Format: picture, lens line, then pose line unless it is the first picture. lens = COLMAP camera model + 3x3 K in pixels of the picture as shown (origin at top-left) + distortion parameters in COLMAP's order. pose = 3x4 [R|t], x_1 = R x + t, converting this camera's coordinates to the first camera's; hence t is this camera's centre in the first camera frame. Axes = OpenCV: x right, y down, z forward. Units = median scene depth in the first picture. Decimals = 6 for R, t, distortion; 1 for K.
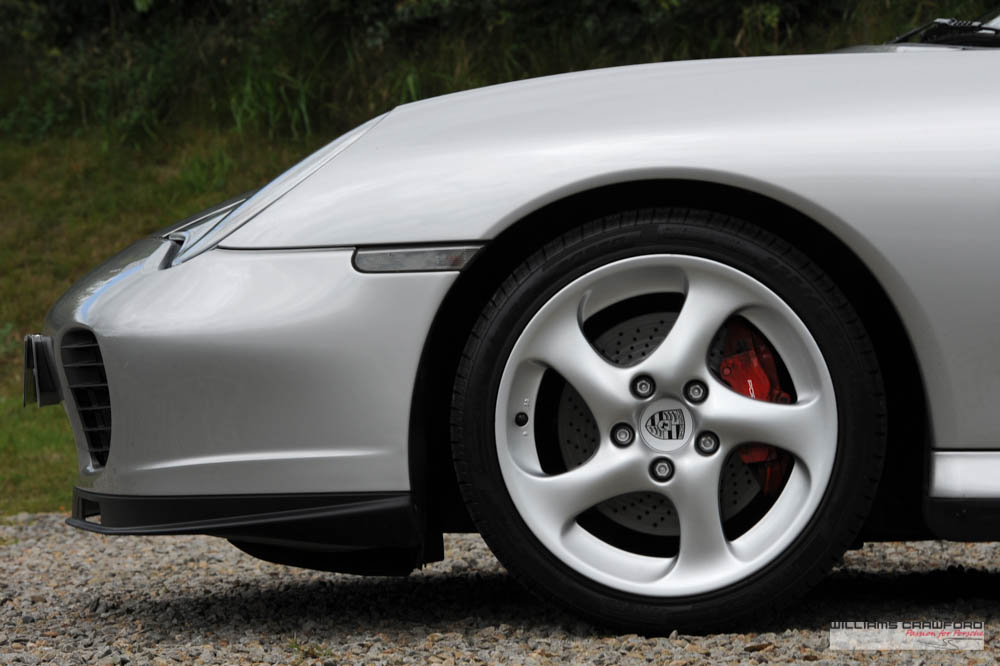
lens RADIAL K [[4508.2, 0, 500.0], [0, 4508.2, 333.0], [0, 0, 1]] dist [0.496664, 7.406006]
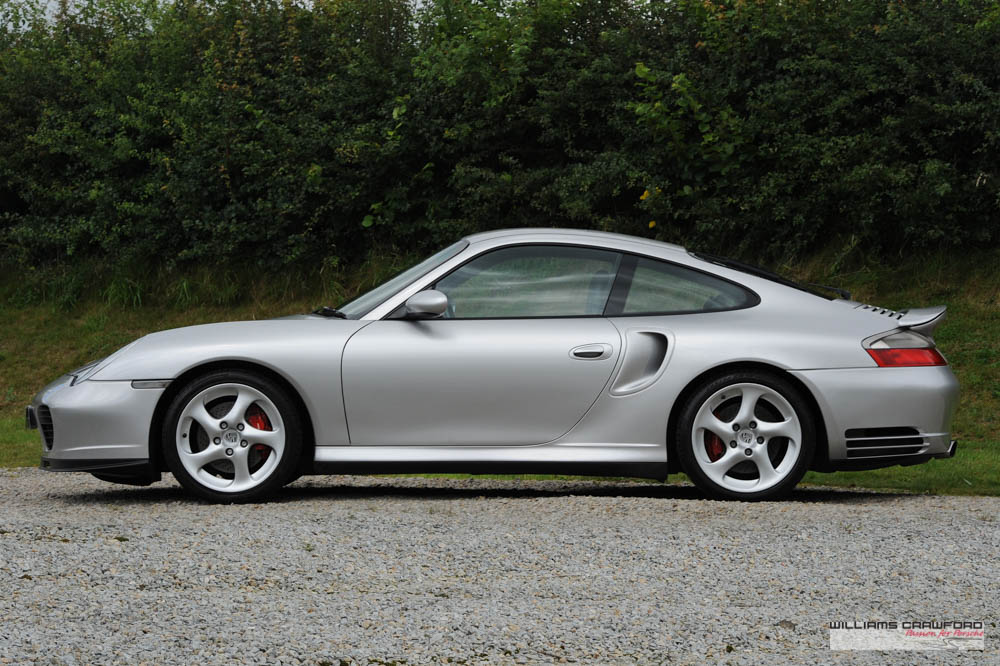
lens RADIAL K [[2992.0, 0, 500.0], [0, 2992.0, 333.0], [0, 0, 1]] dist [-0.018189, 0.028068]
pose [[0.998101, 0.008999, 0.060942, 0.093292], [-0.008427, 0.999918, -0.009634, -0.032976], [-0.061024, 0.009102, 0.998095, -1.057671]]
